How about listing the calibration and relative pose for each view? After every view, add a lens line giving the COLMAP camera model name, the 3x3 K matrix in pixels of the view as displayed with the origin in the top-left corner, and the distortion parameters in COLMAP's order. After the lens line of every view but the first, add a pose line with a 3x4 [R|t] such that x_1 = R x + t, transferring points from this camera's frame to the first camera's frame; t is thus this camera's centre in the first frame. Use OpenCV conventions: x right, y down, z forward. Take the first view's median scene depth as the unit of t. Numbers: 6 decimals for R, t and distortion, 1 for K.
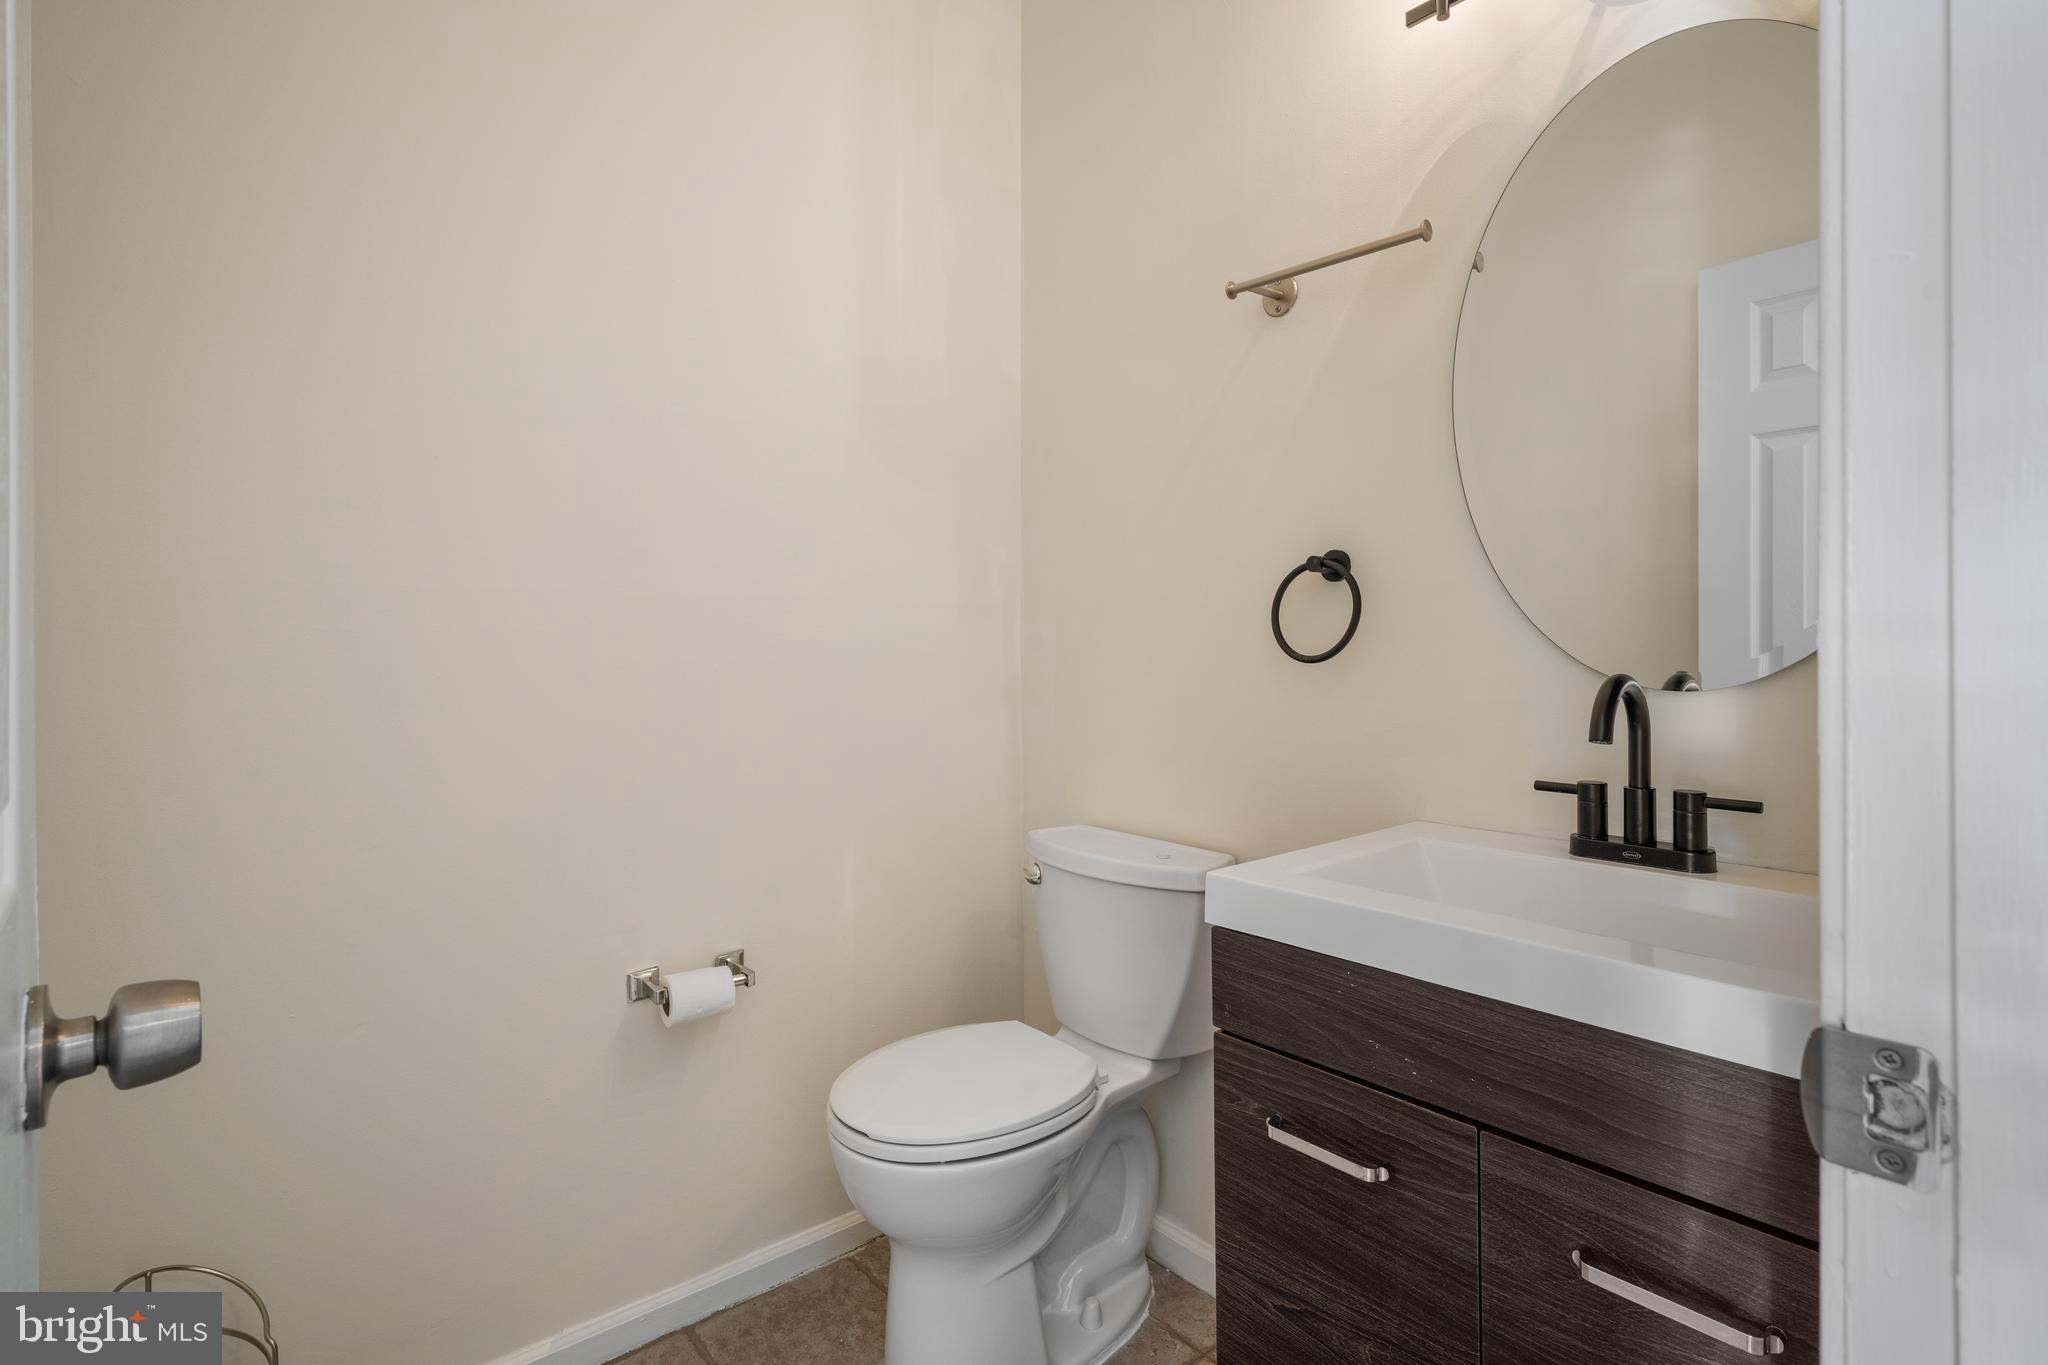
lens RADIAL K [[984.3, 0, 1025.3], [0, 984.3, 651.5], [0, 0, 1]] dist [-0.000069, -0.000010]
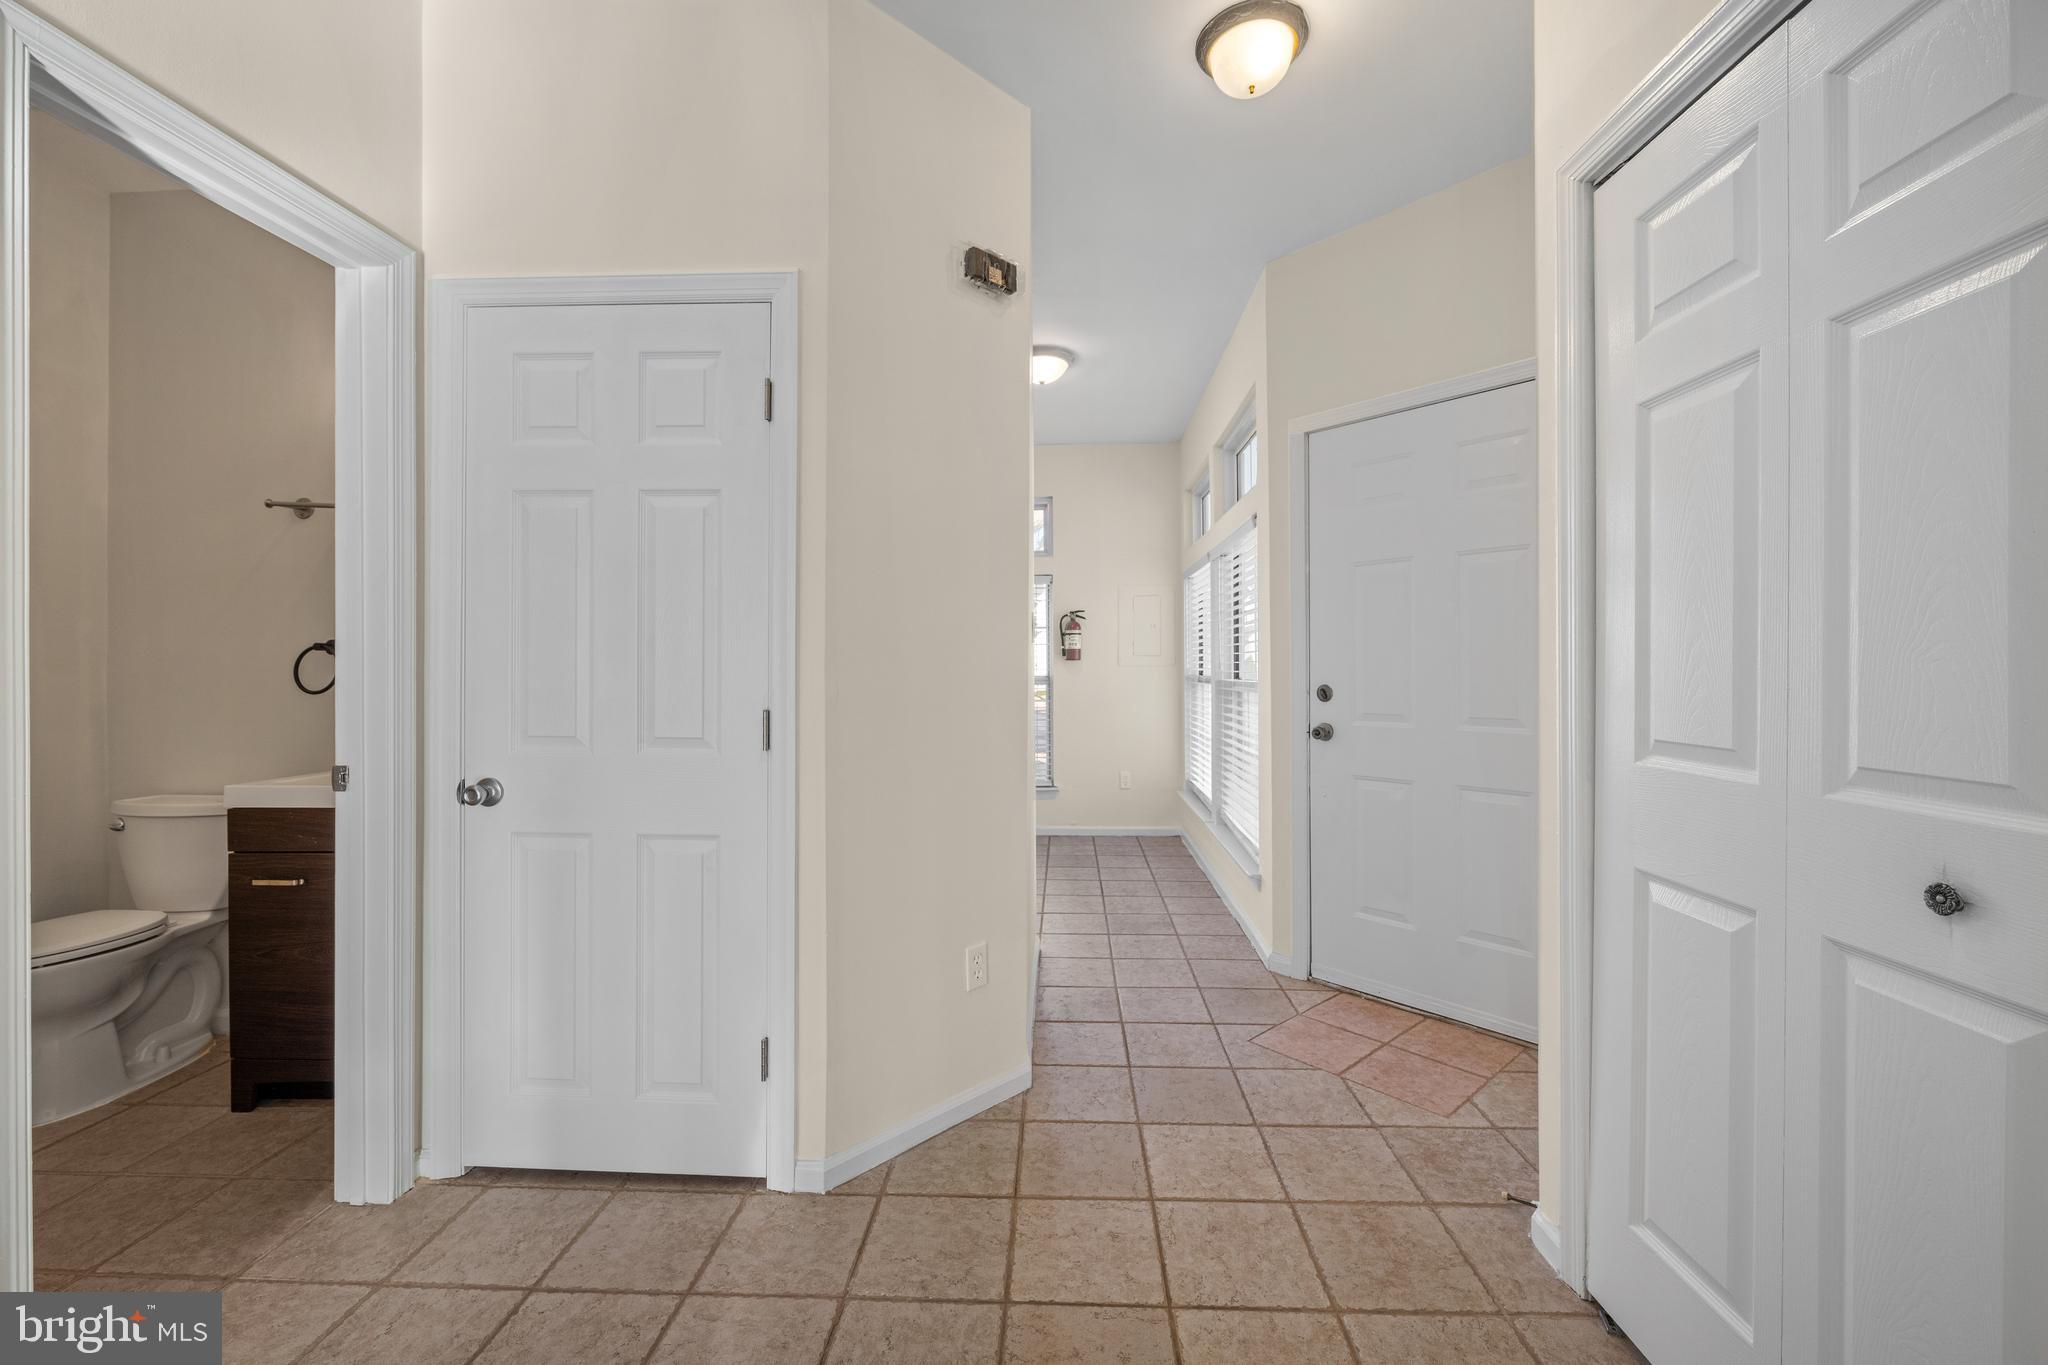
lens RADIAL K [[825.5, 0, 1048.4], [0, 825.5, 680.9], [0, 0, 1]] dist [-0.009069, -0.000170]
pose [[0.660655, 0.004320, 0.750677, 0.015241], [-0.002479, 0.999991, -0.003573, -0.014903], [-0.750686, 0.000500, 0.660659, -1.267281]]
